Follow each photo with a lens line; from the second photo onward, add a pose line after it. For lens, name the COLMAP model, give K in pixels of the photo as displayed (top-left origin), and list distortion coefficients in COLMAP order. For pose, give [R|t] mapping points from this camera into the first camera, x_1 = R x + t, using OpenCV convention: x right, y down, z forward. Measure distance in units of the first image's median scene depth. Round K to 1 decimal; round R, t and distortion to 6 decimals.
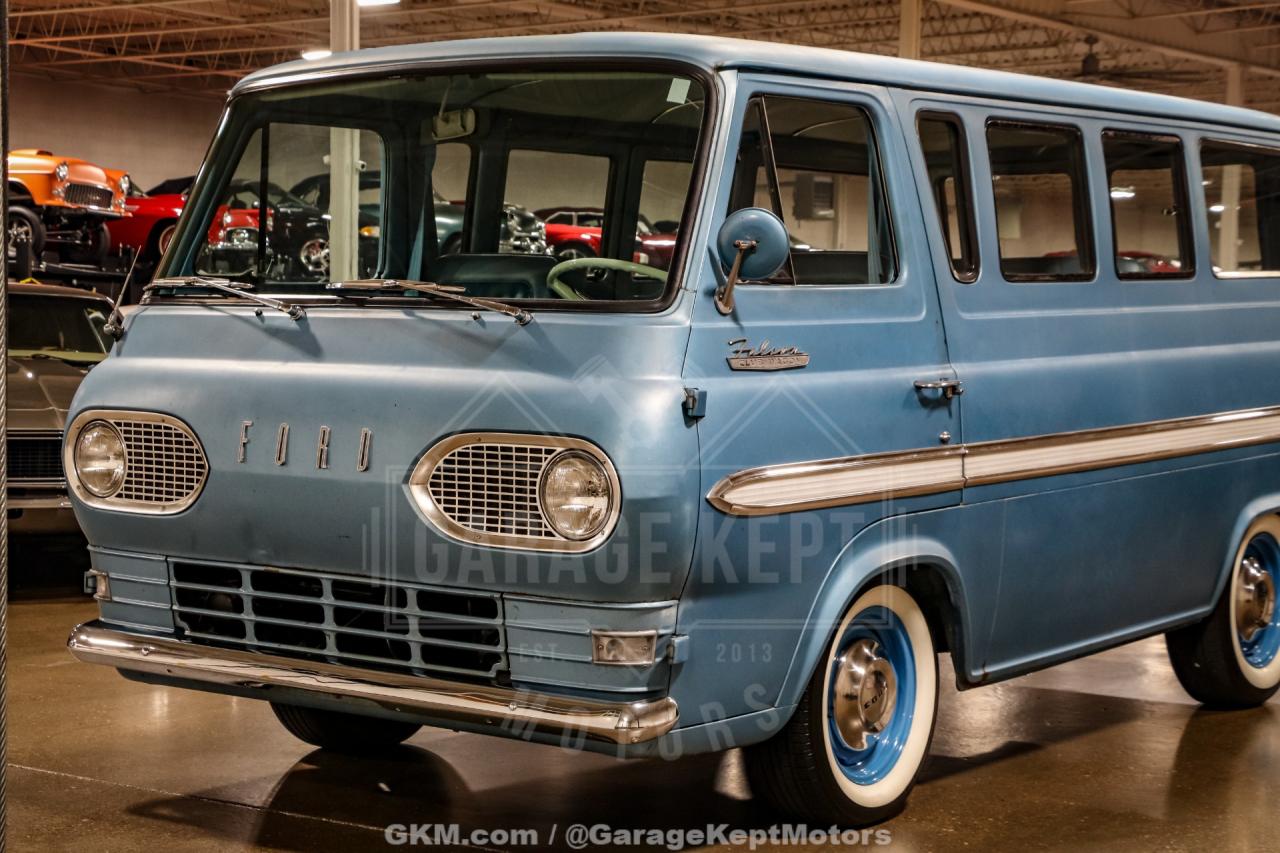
lens RADIAL K [[2255.7, 0, 634.3], [0, 2255.7, 446.5], [0, 0, 1]] dist [0.203189, 0.389151]
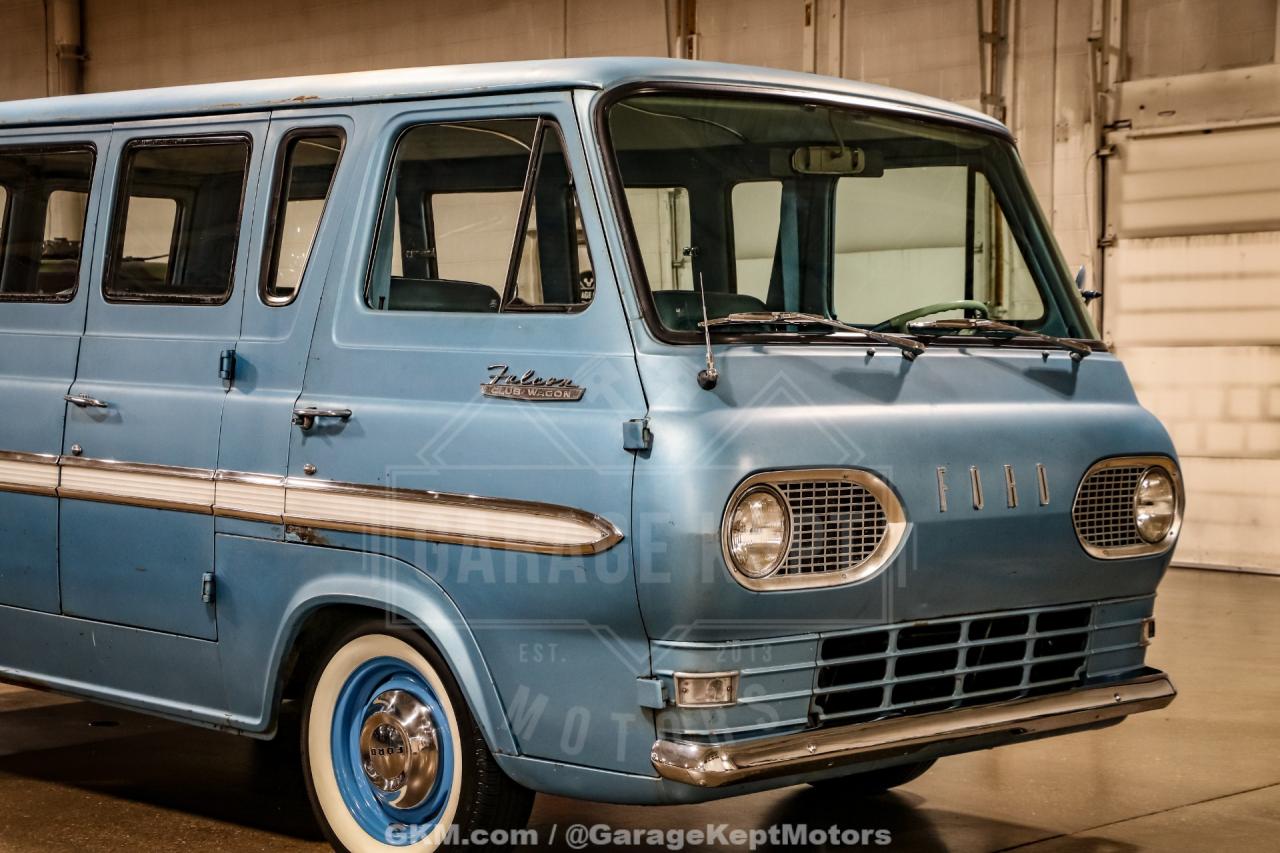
lens RADIAL K [[2287.7, 0, 629.2], [0, 2287.7, 444.6], [0, 0, 1]] dist [0.199462, 0.362638]
pose [[0.121882, -0.047587, 0.991403, -1.104355], [0.051750, 0.997796, 0.041532, -0.065390], [-0.991195, 0.046243, 0.124076, 0.981443]]
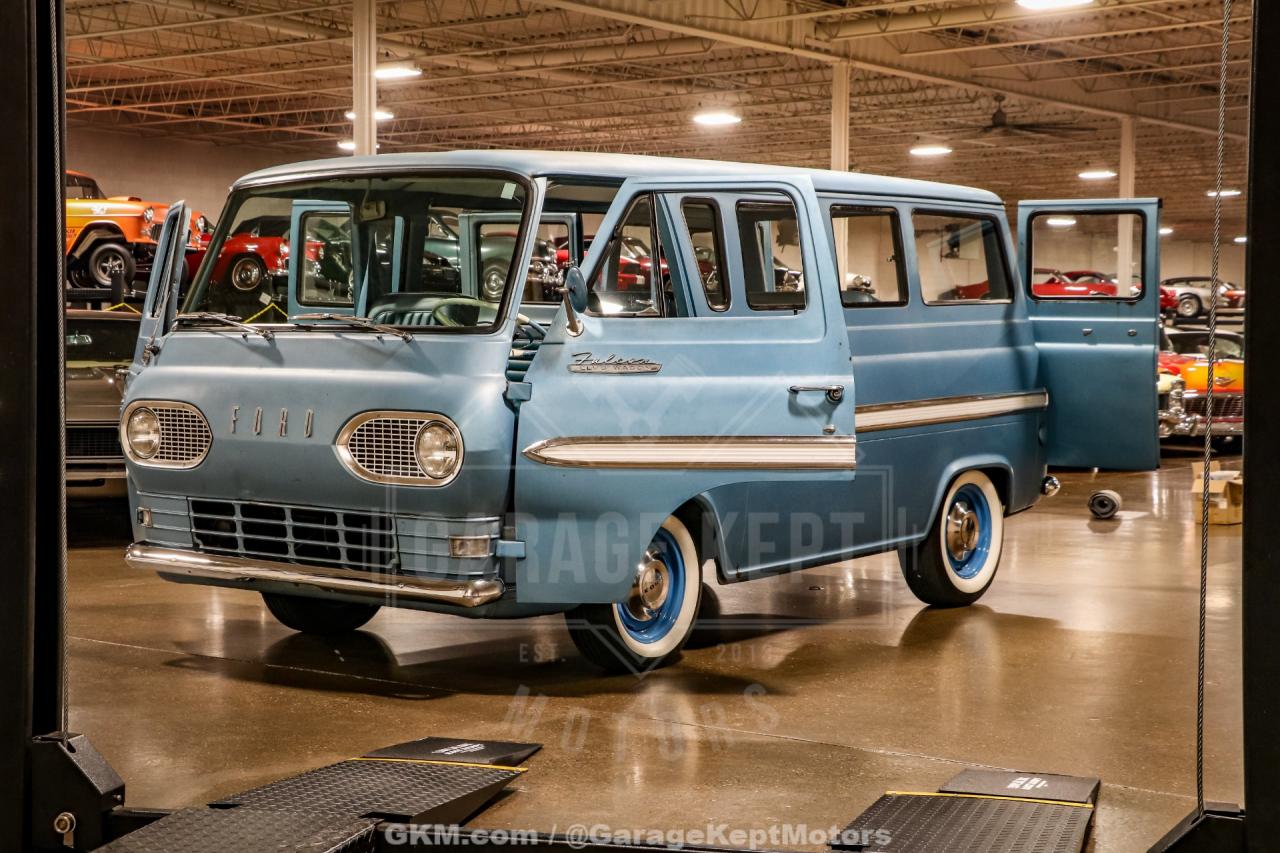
lens RADIAL K [[2027.5, 0, 635.6], [0, 2027.5, 431.5], [0, 0, 1]] dist [0.132706, 0.166981]
pose [[0.999843, -0.007408, -0.016126, 0.118786], [0.007302, 0.999952, -0.006590, 0.016555], [0.016174, 0.006472, 0.999848, -0.364943]]
